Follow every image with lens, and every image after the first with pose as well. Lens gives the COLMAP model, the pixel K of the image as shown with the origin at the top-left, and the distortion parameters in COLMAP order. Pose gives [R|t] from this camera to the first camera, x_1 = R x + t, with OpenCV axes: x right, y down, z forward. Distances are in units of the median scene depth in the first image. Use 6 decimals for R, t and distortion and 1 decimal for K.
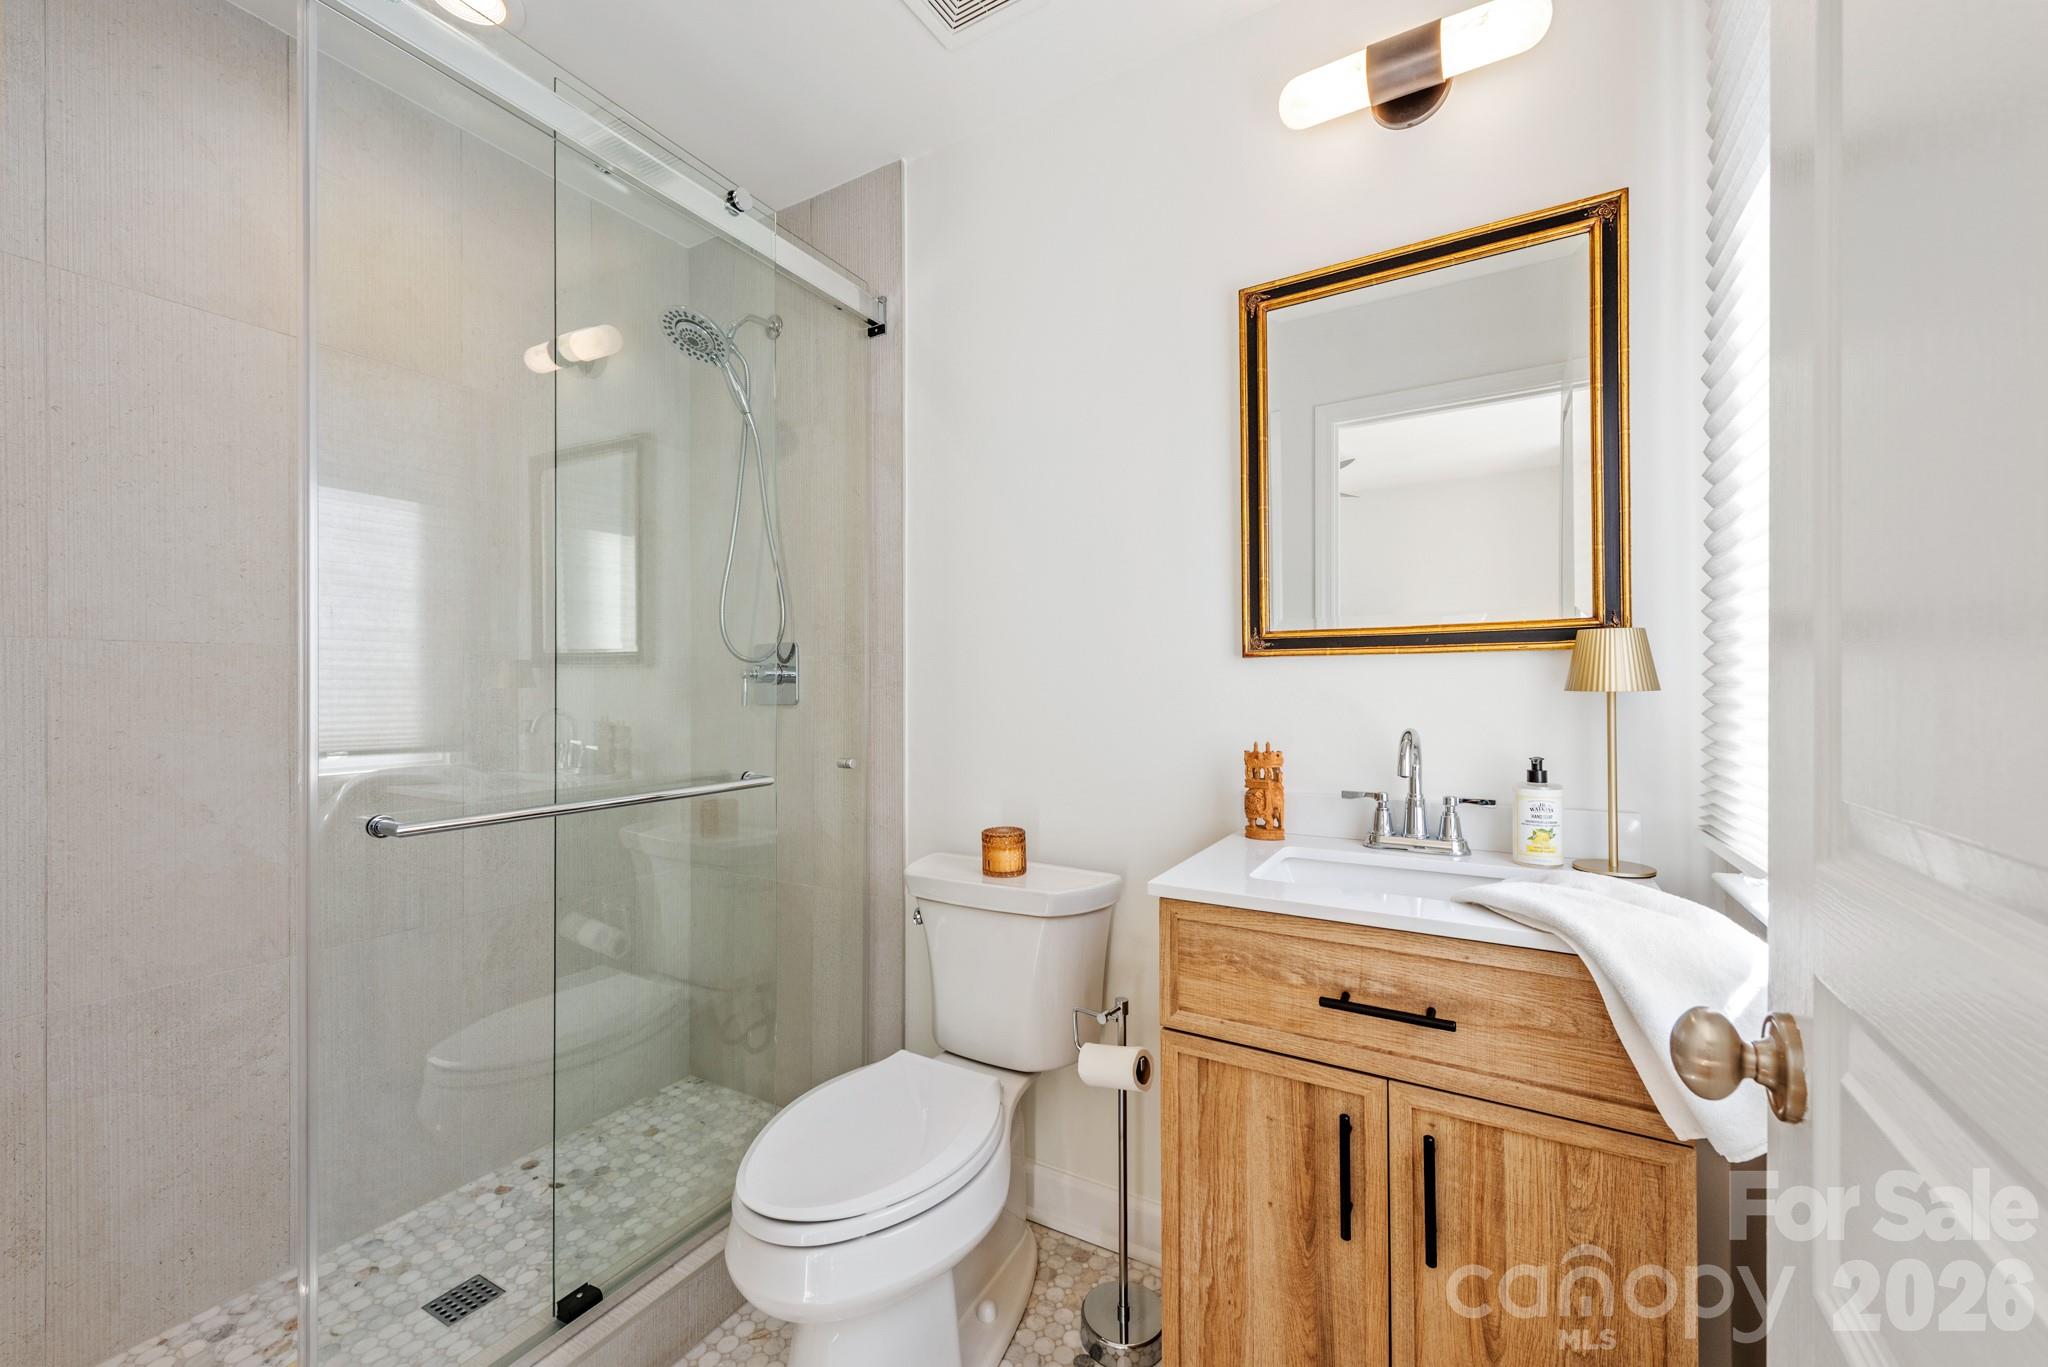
lens RADIAL K [[806.3, 0, 1025.6], [0, 806.3, 682.6], [0, 0, 1]] dist [0.005784, -0.001804]
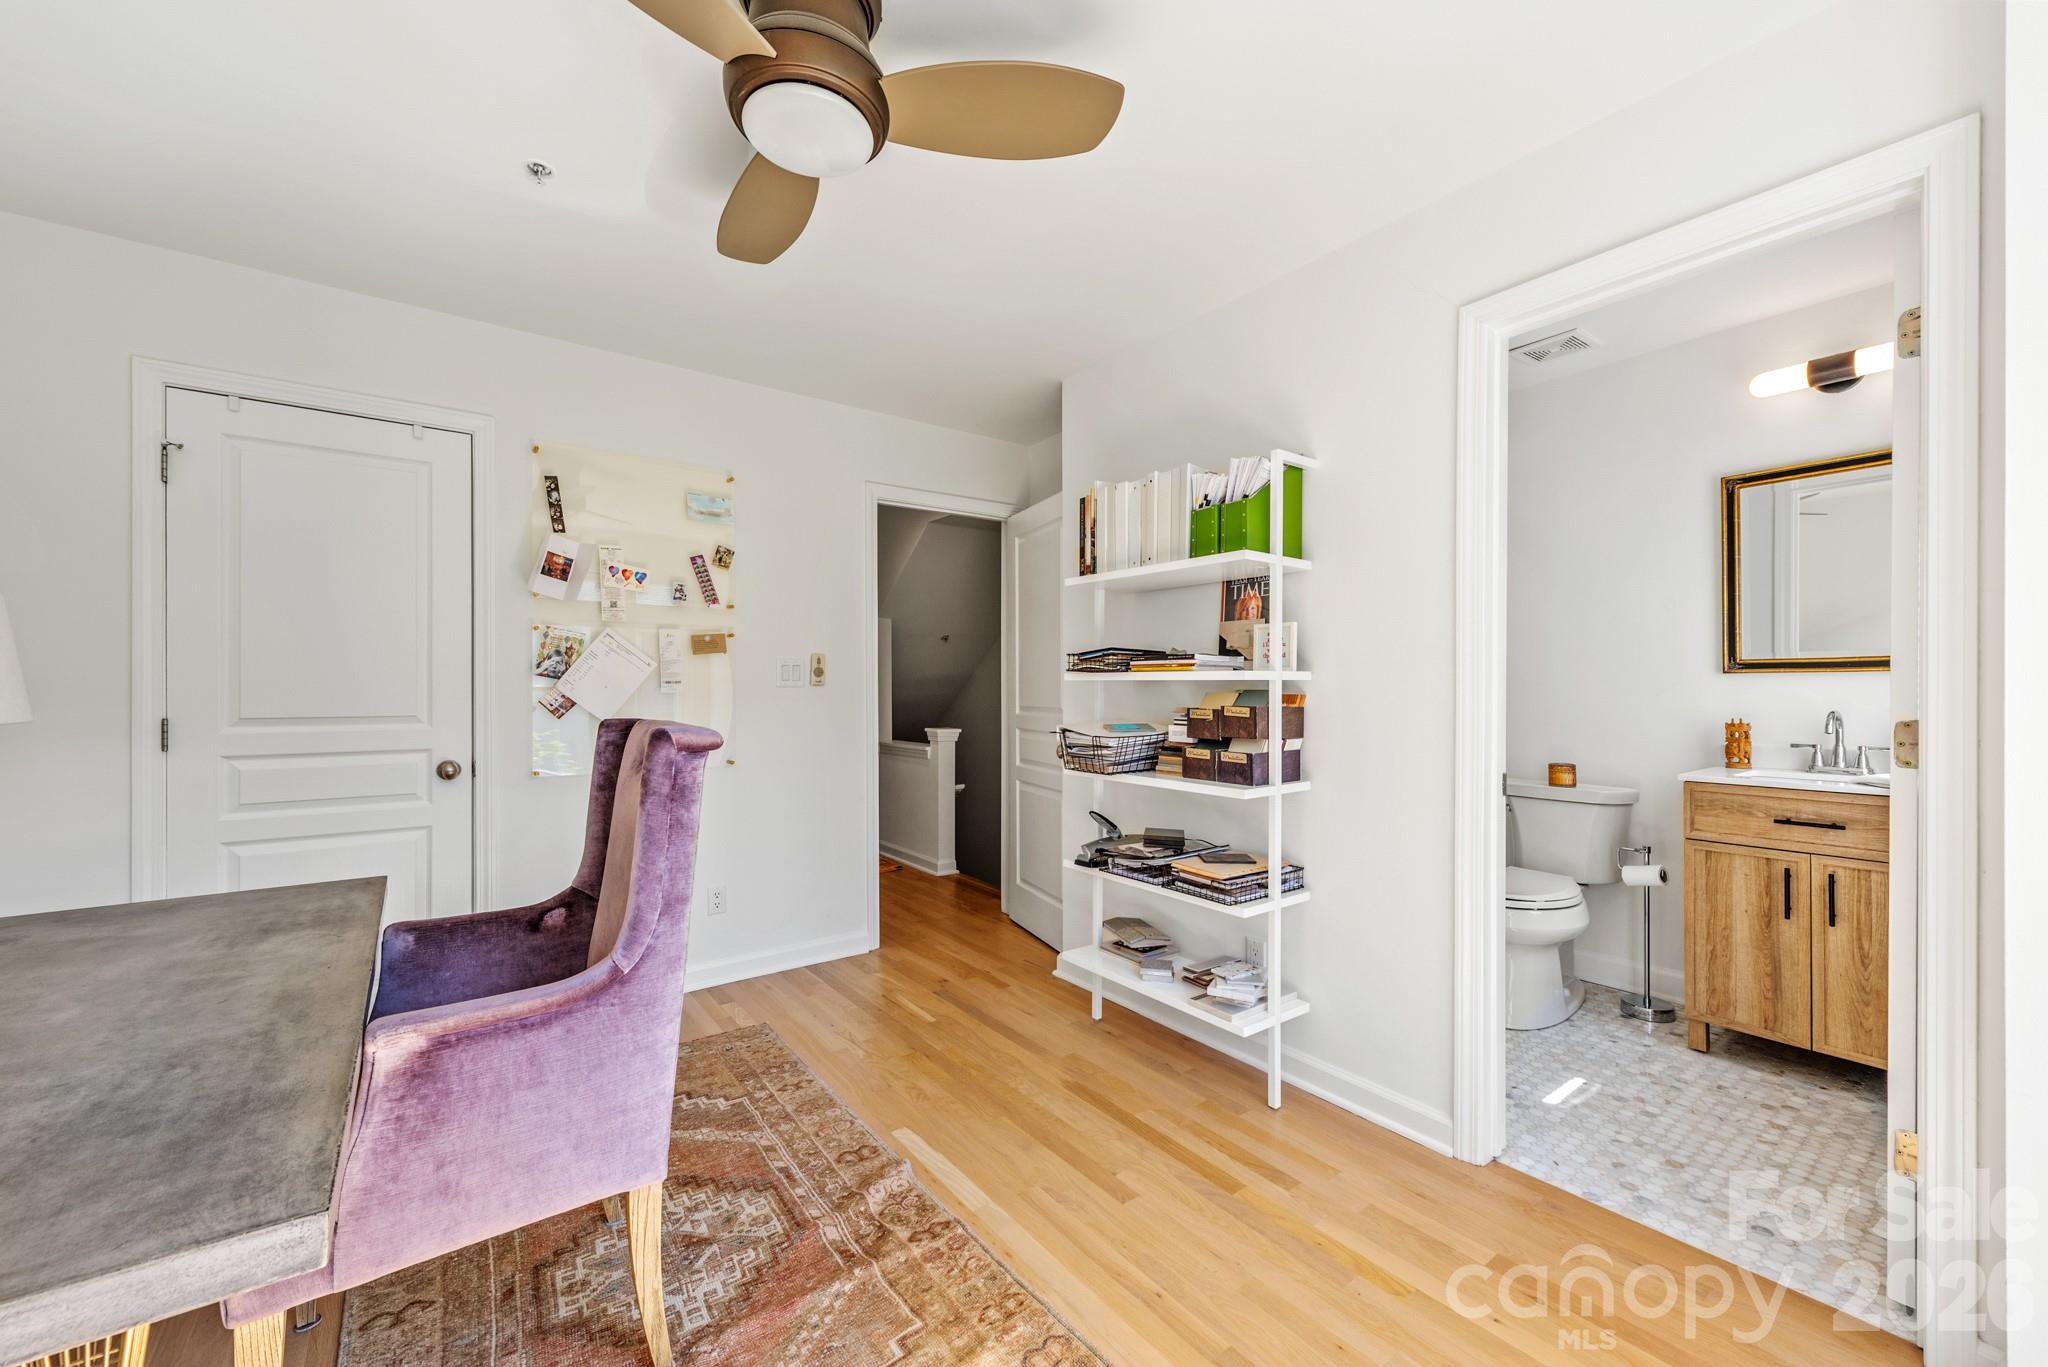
lens RADIAL K [[806.3, 0, 1016.8], [0, 806.3, 686.6], [0, 0, 1]] dist [0.005784, -0.001804]
pose [[0.917029, 0.001803, -0.398817, -0.656468], [-0.000747, 0.999996, 0.002805, -0.006174], [0.398820, -0.002275, 0.917026, -1.863351]]
